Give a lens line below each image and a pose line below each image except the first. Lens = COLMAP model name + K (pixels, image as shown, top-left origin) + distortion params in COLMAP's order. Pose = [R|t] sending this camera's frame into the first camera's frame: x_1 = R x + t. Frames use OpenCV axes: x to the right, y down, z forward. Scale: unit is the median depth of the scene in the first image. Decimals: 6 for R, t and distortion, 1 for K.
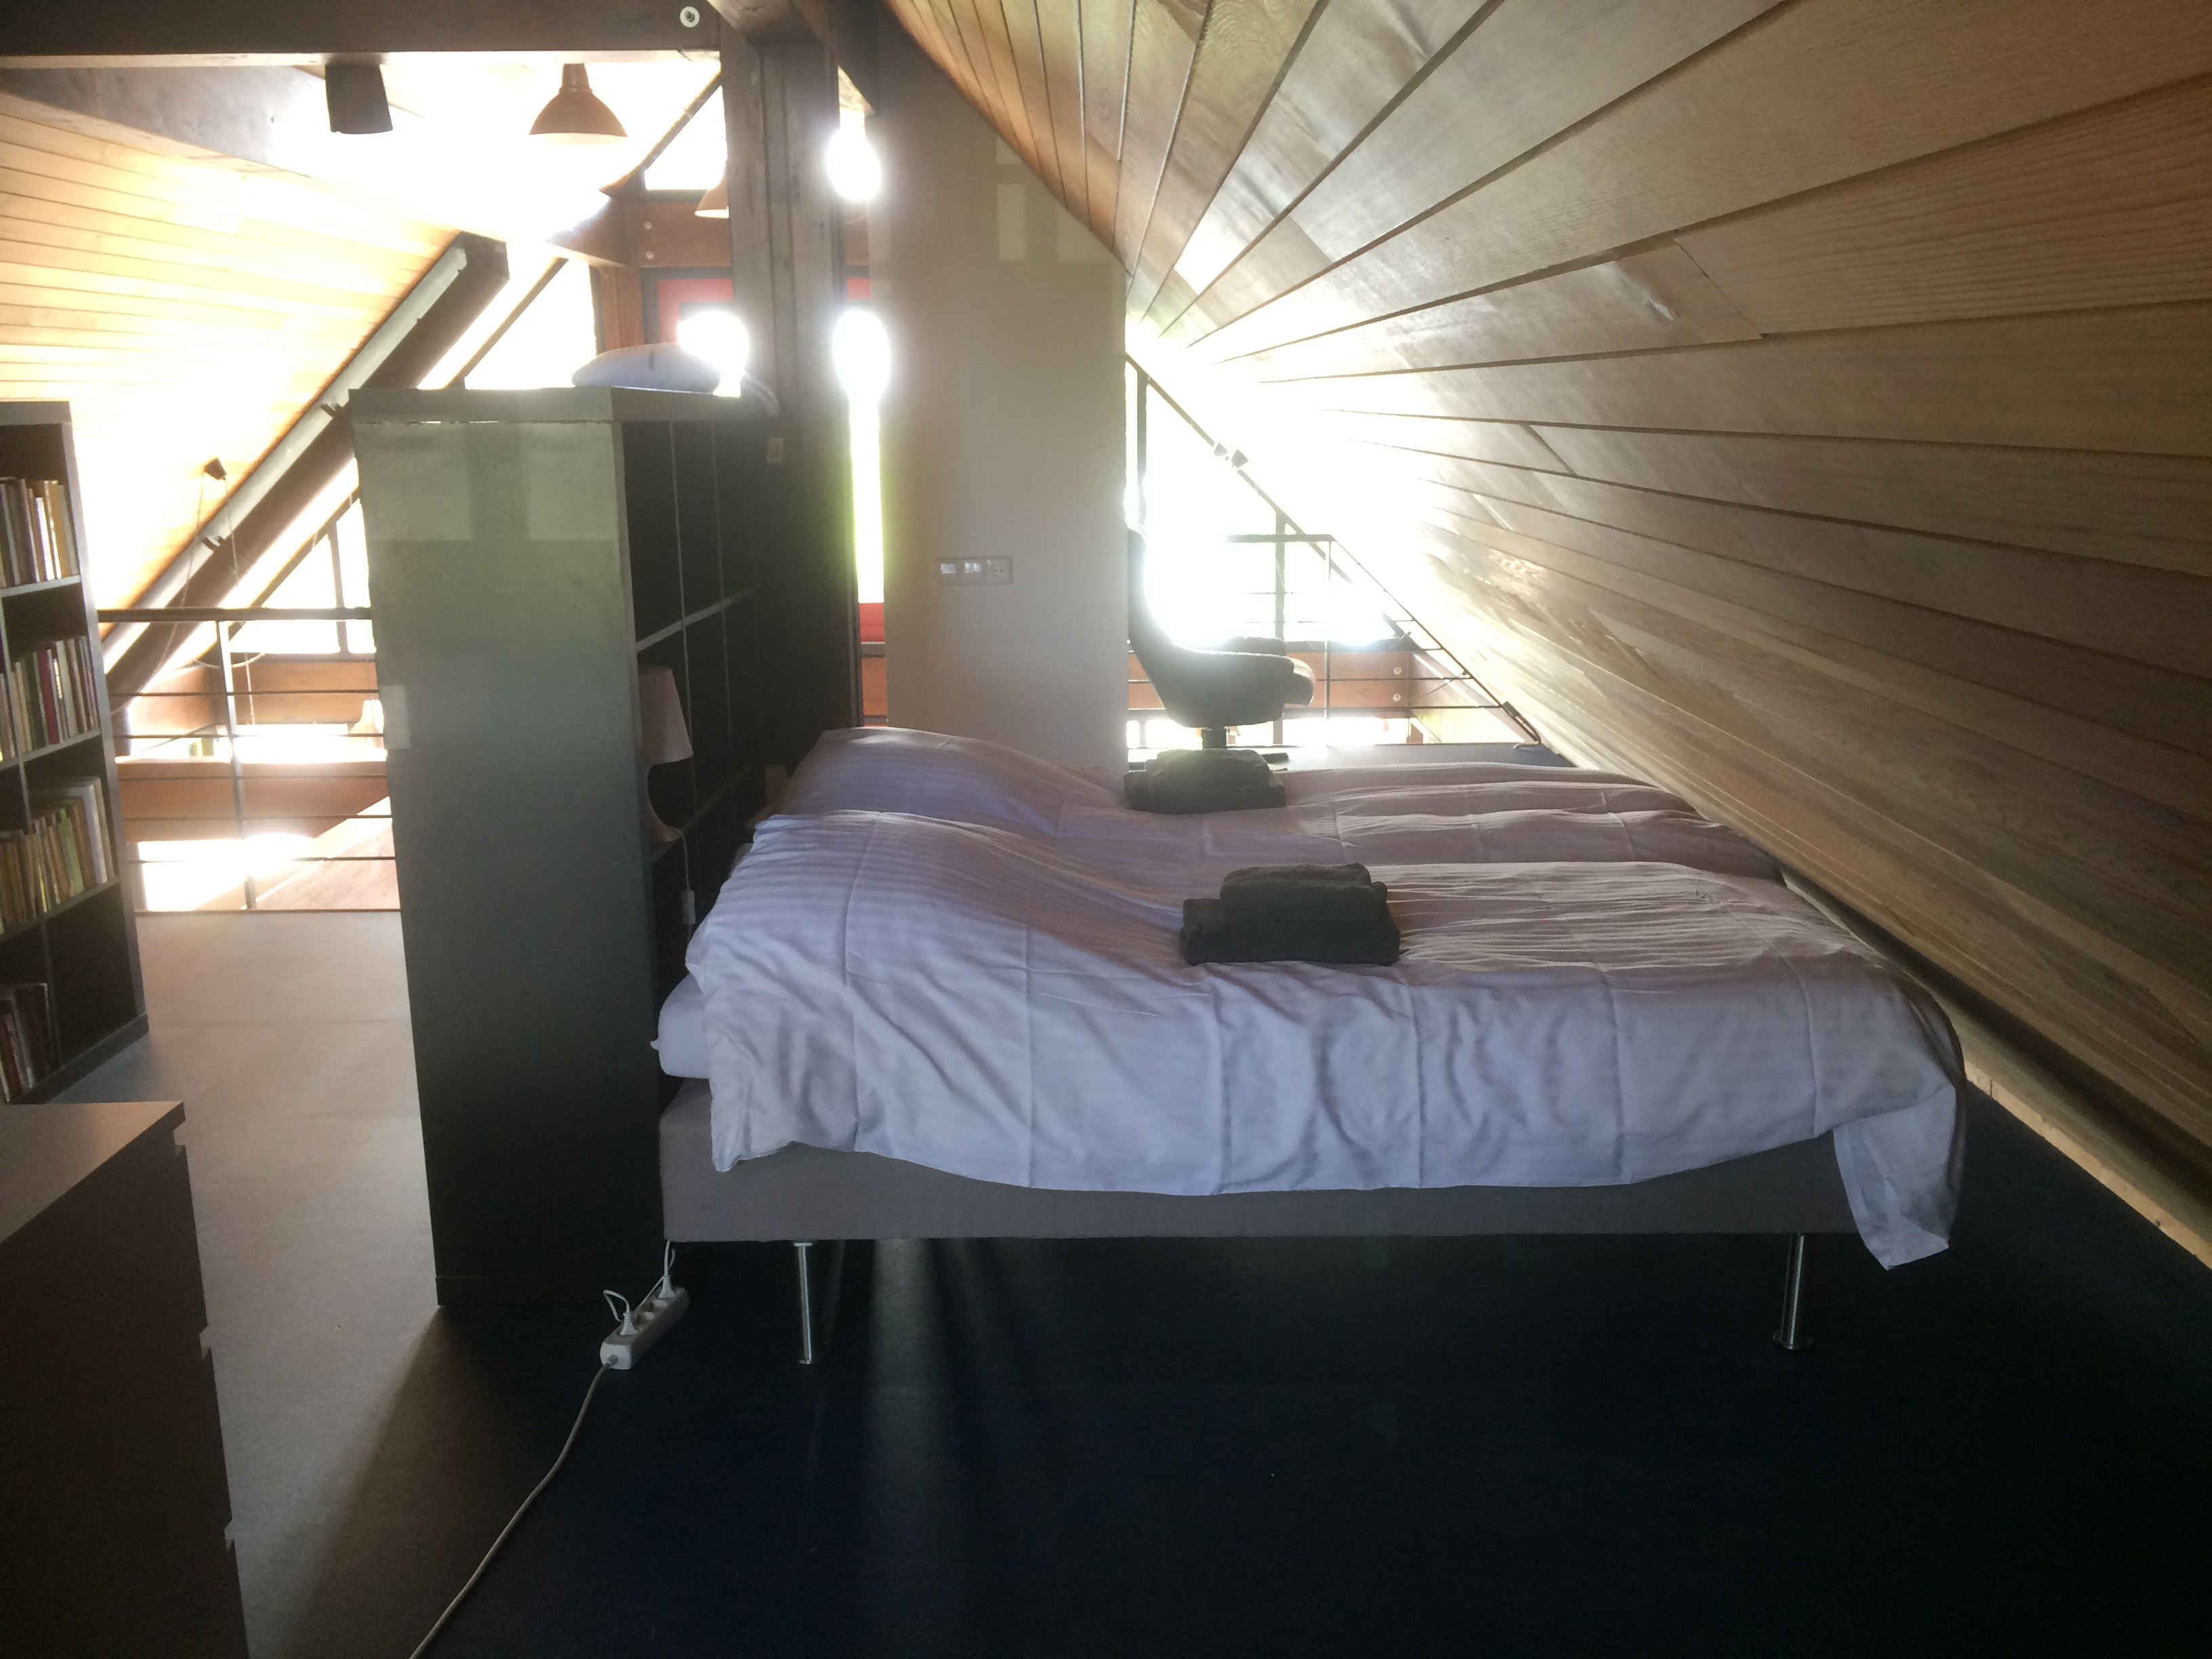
lens RADIAL K [[1894.7, 0, 1092.7], [0, 1894.7, 816.8], [0, 0, 1]] dist [0.079240, -0.104950]
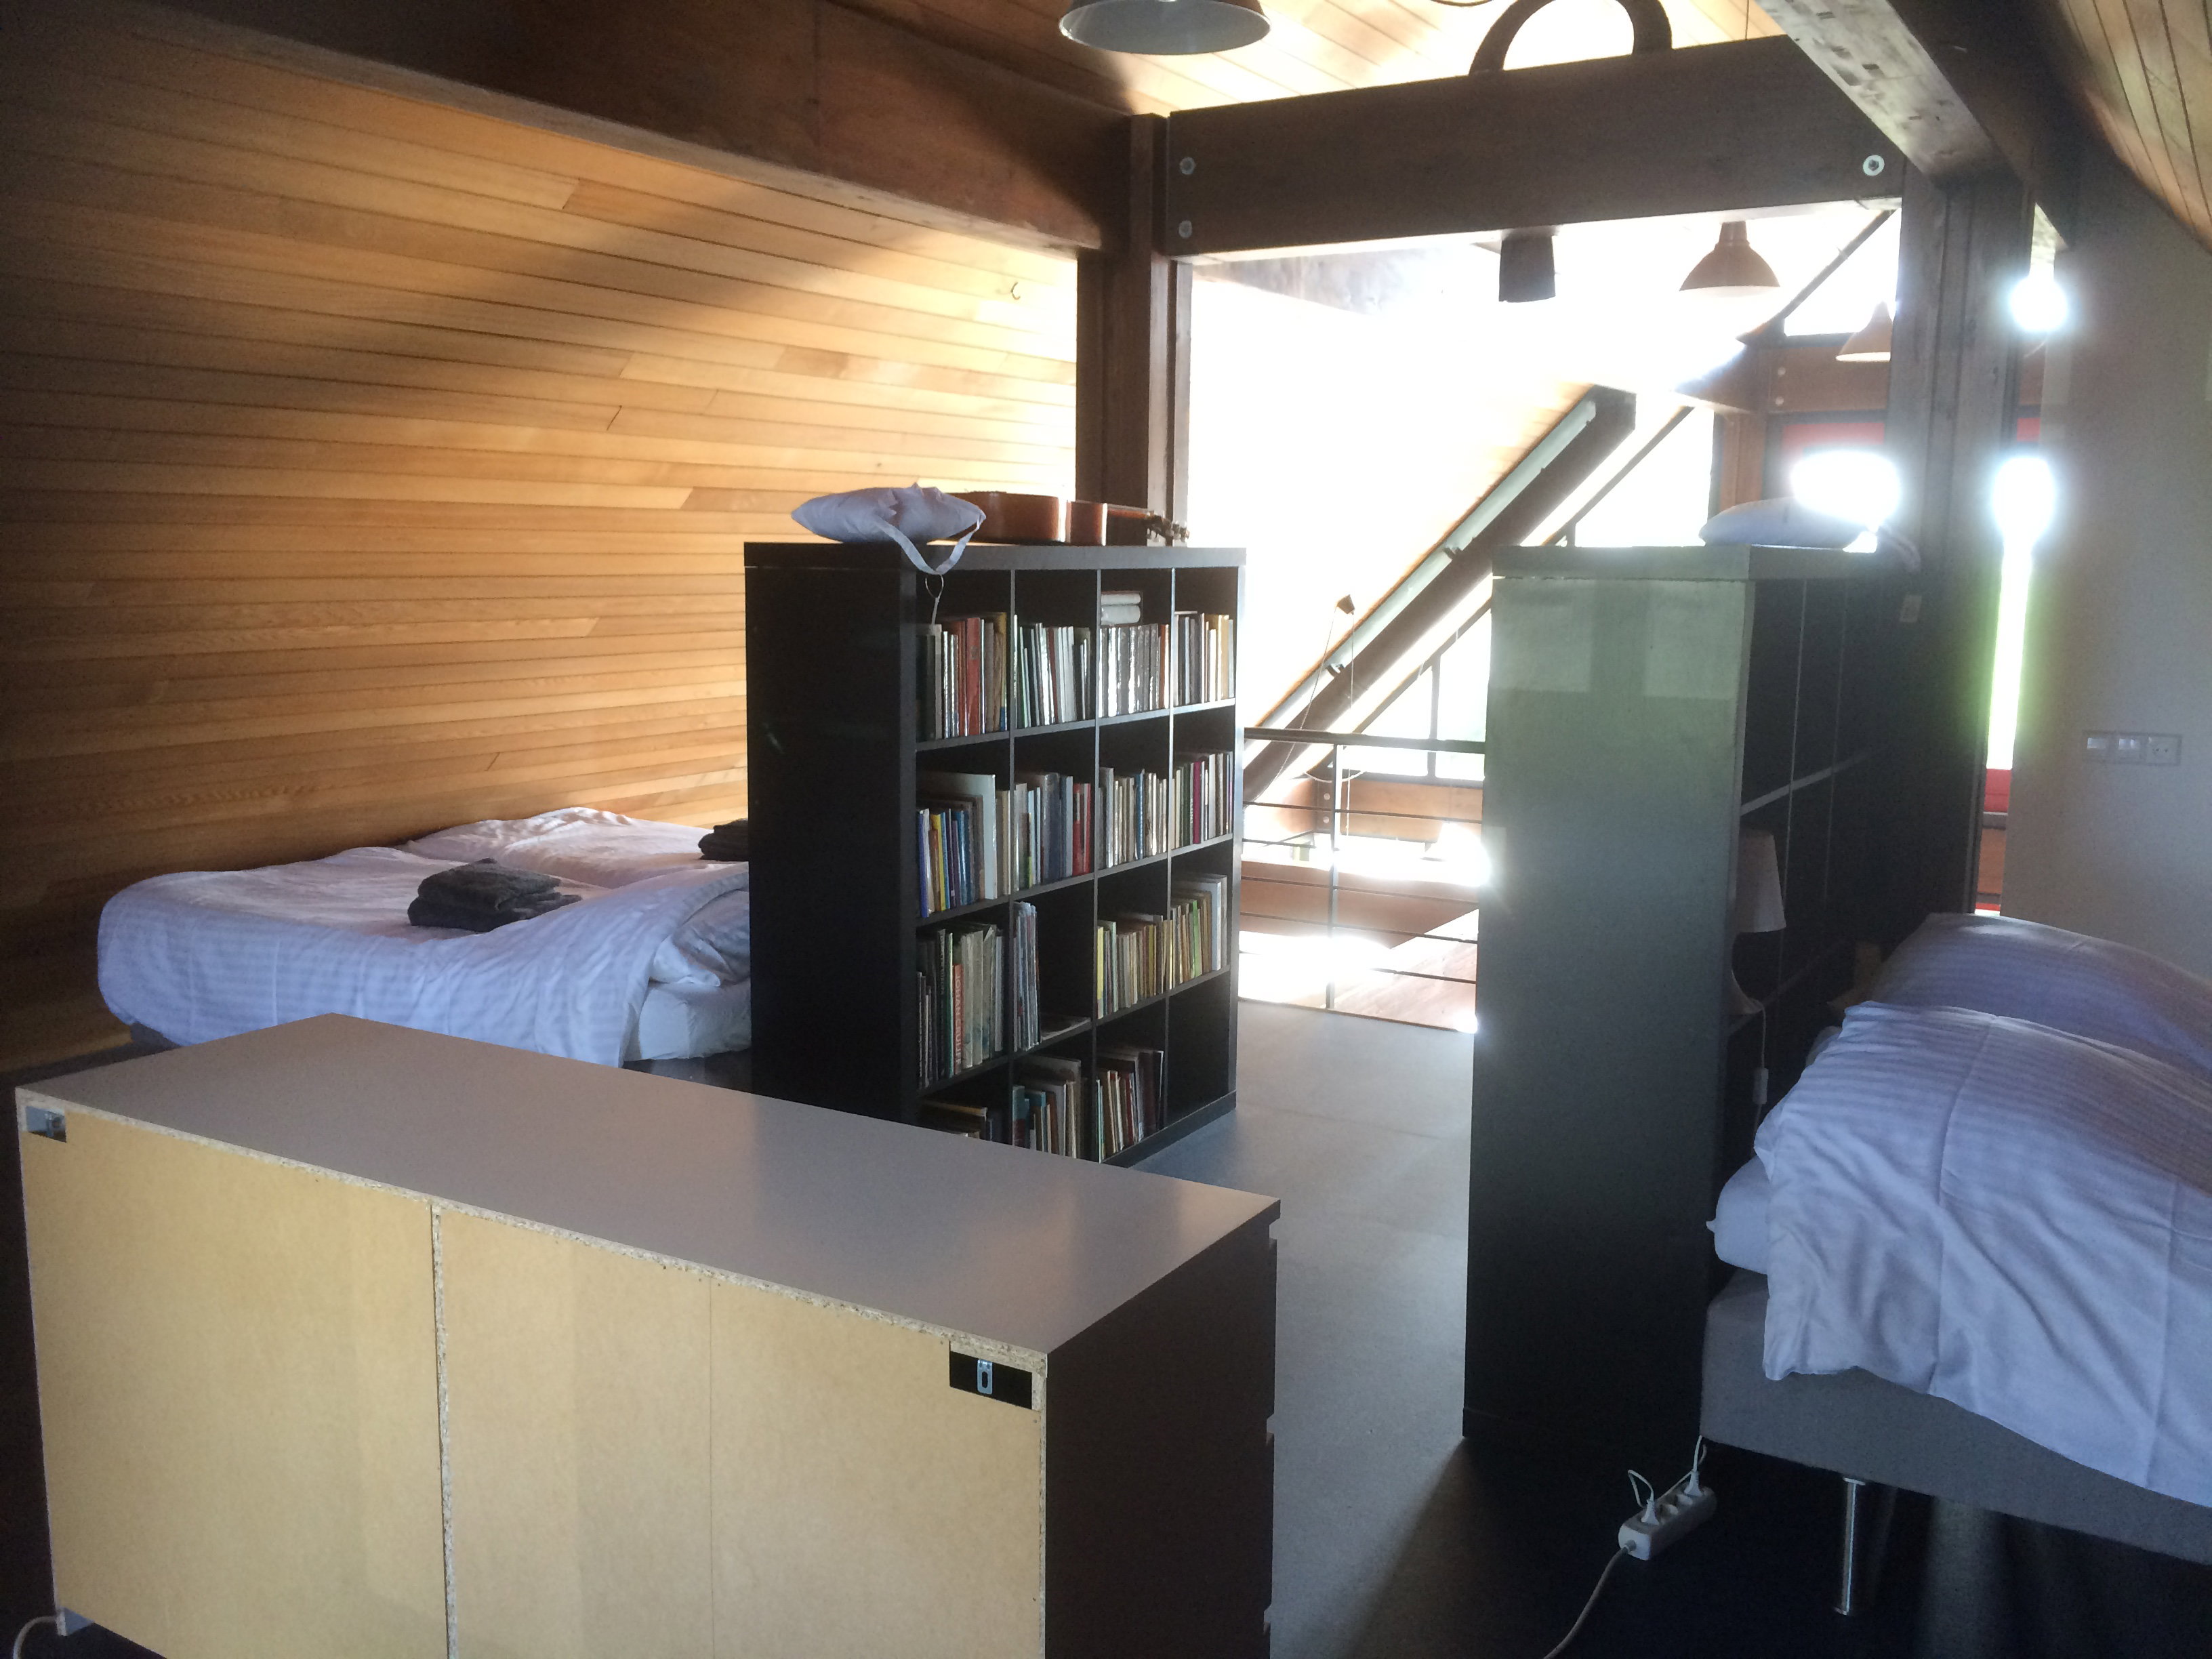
lens RADIAL K [[1894.7, 0, 1092.7], [0, 1894.7, 816.8], [0, 0, 1]] dist [0.079240, -0.104950]
pose [[0.852656, 0.095526, -0.513665, -0.020521], [-0.131525, 0.990727, -0.034079, -0.008775], [0.505647, 0.096617, 0.857314, 0.004455]]
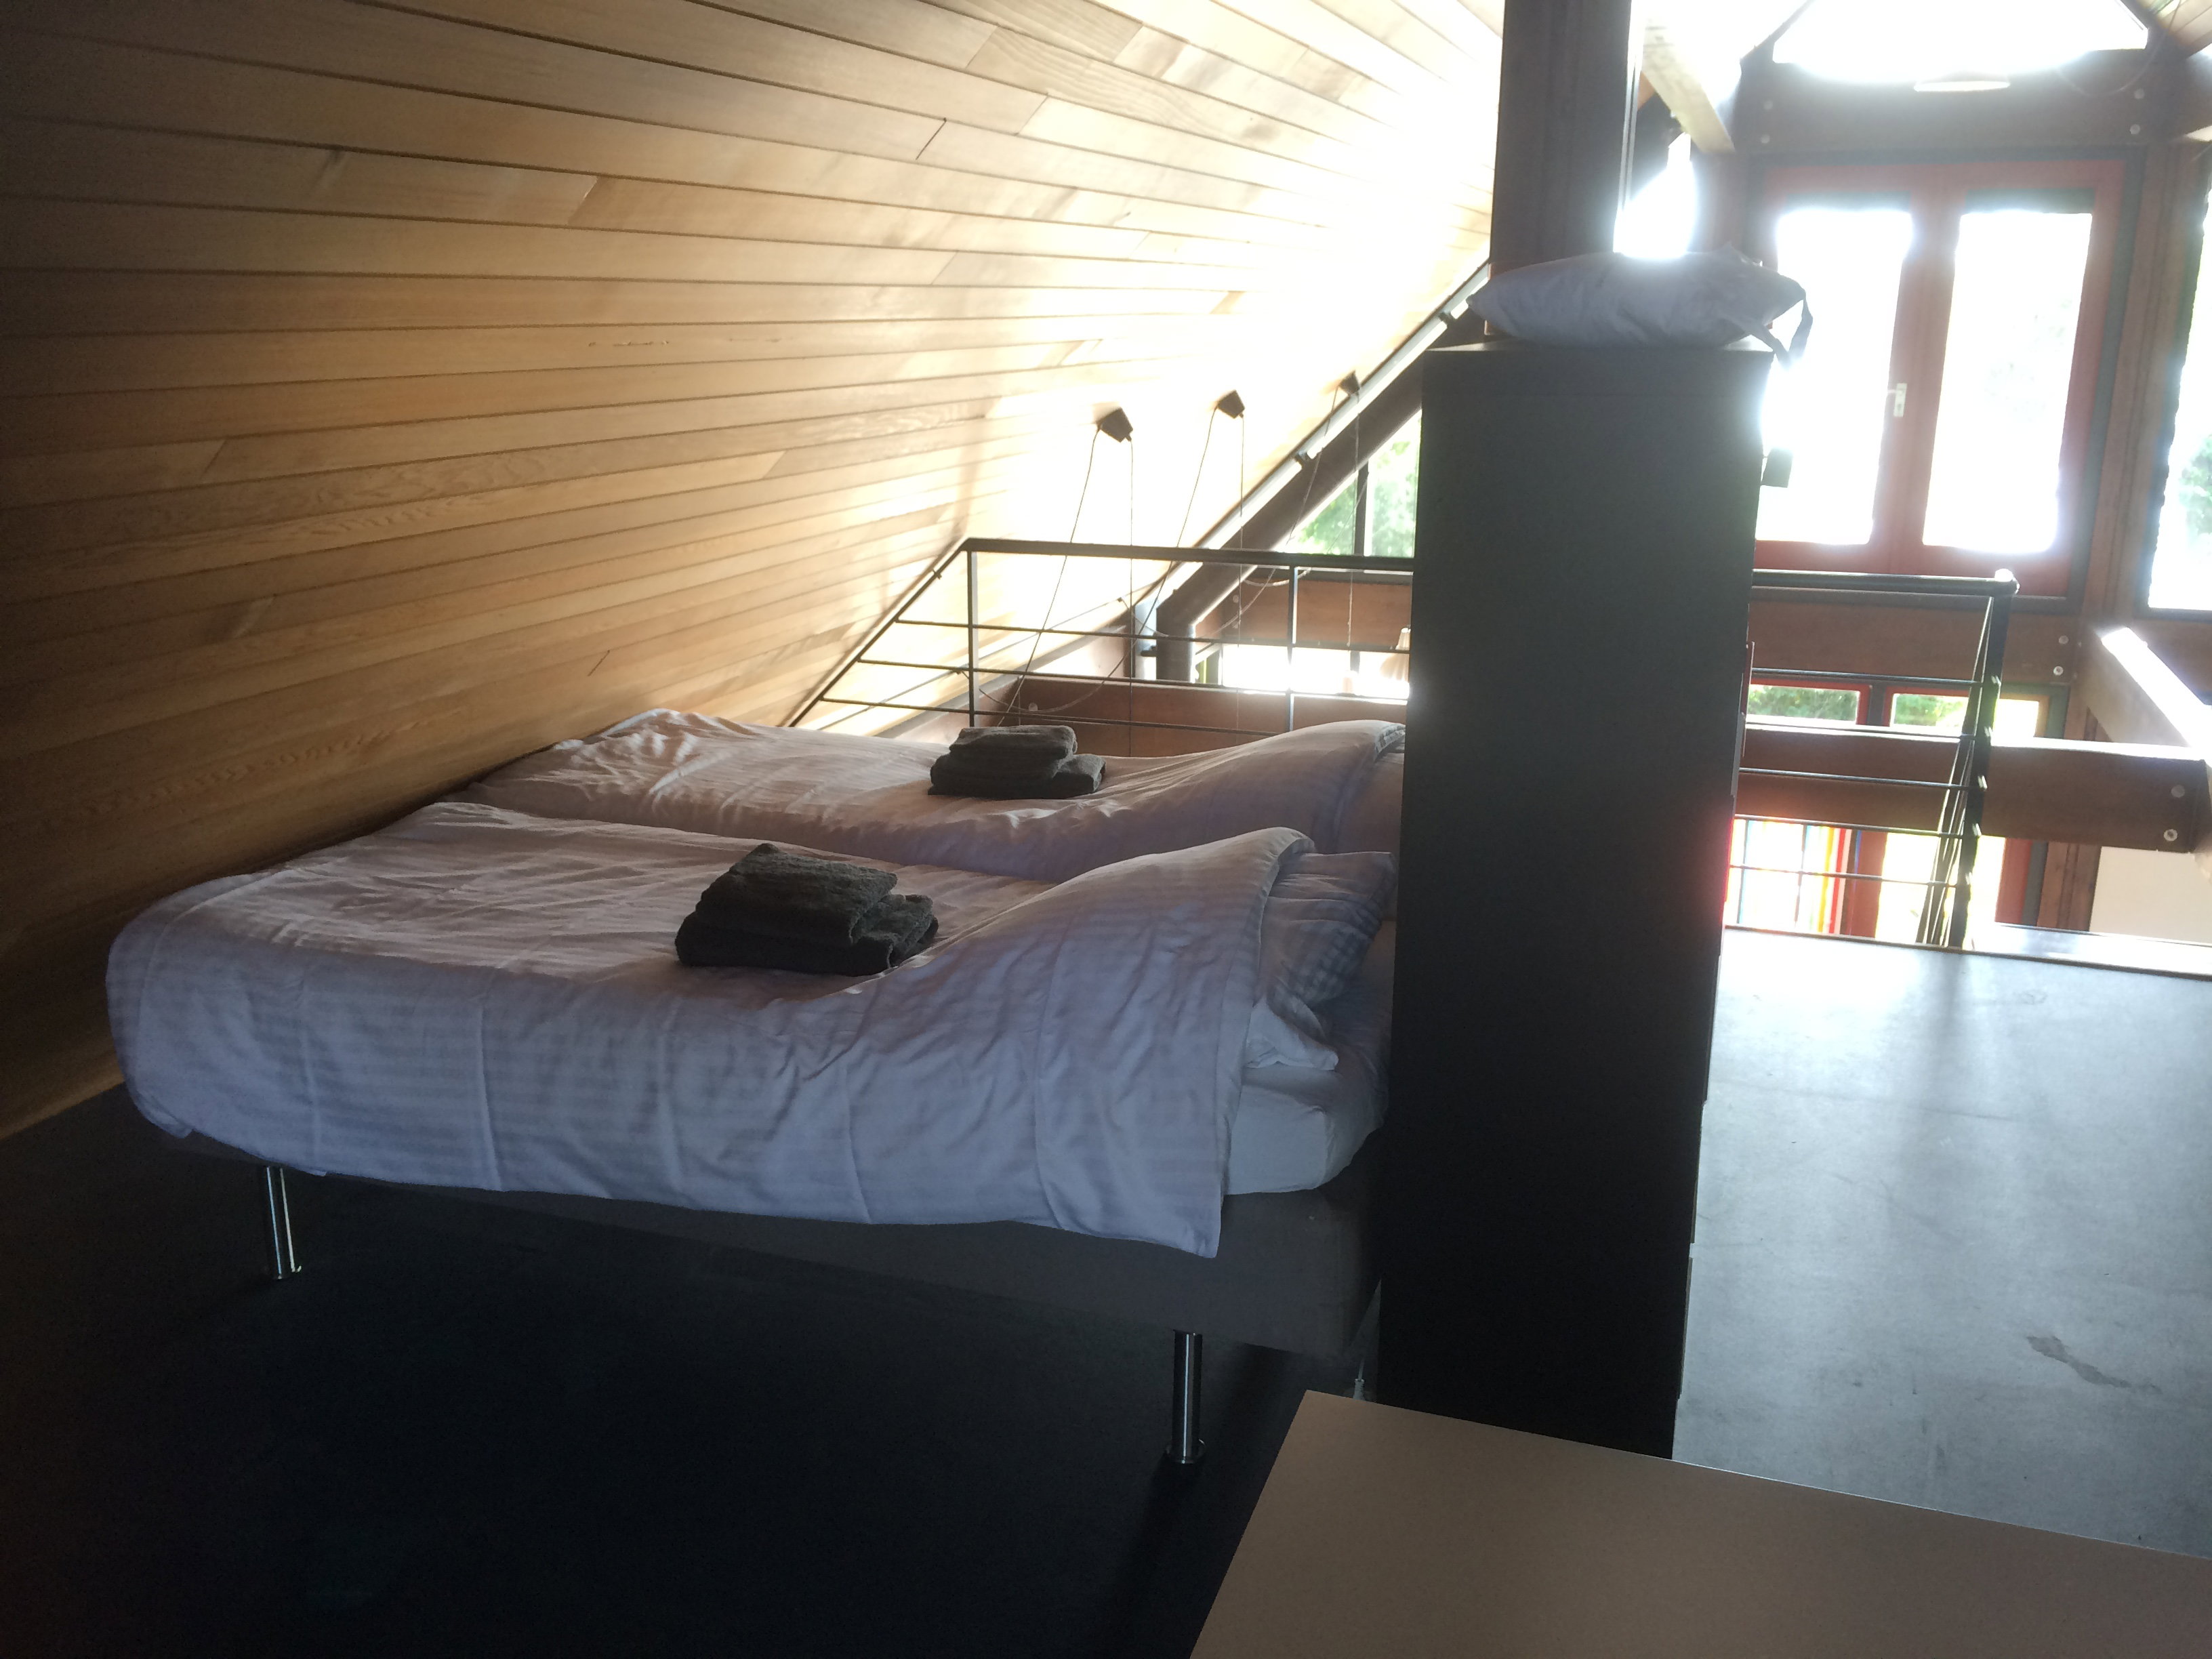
lens RADIAL K [[1894.7, 0, 1092.7], [0, 1894.7, 816.8], [0, 0, 1]] dist [0.079240, -0.104950]
pose [[0.941940, 0.101853, -0.319962, -0.478025], [-0.084837, 0.994159, 0.066717, -0.040701], [0.324888, -0.035699, 0.945078, 0.125213]]
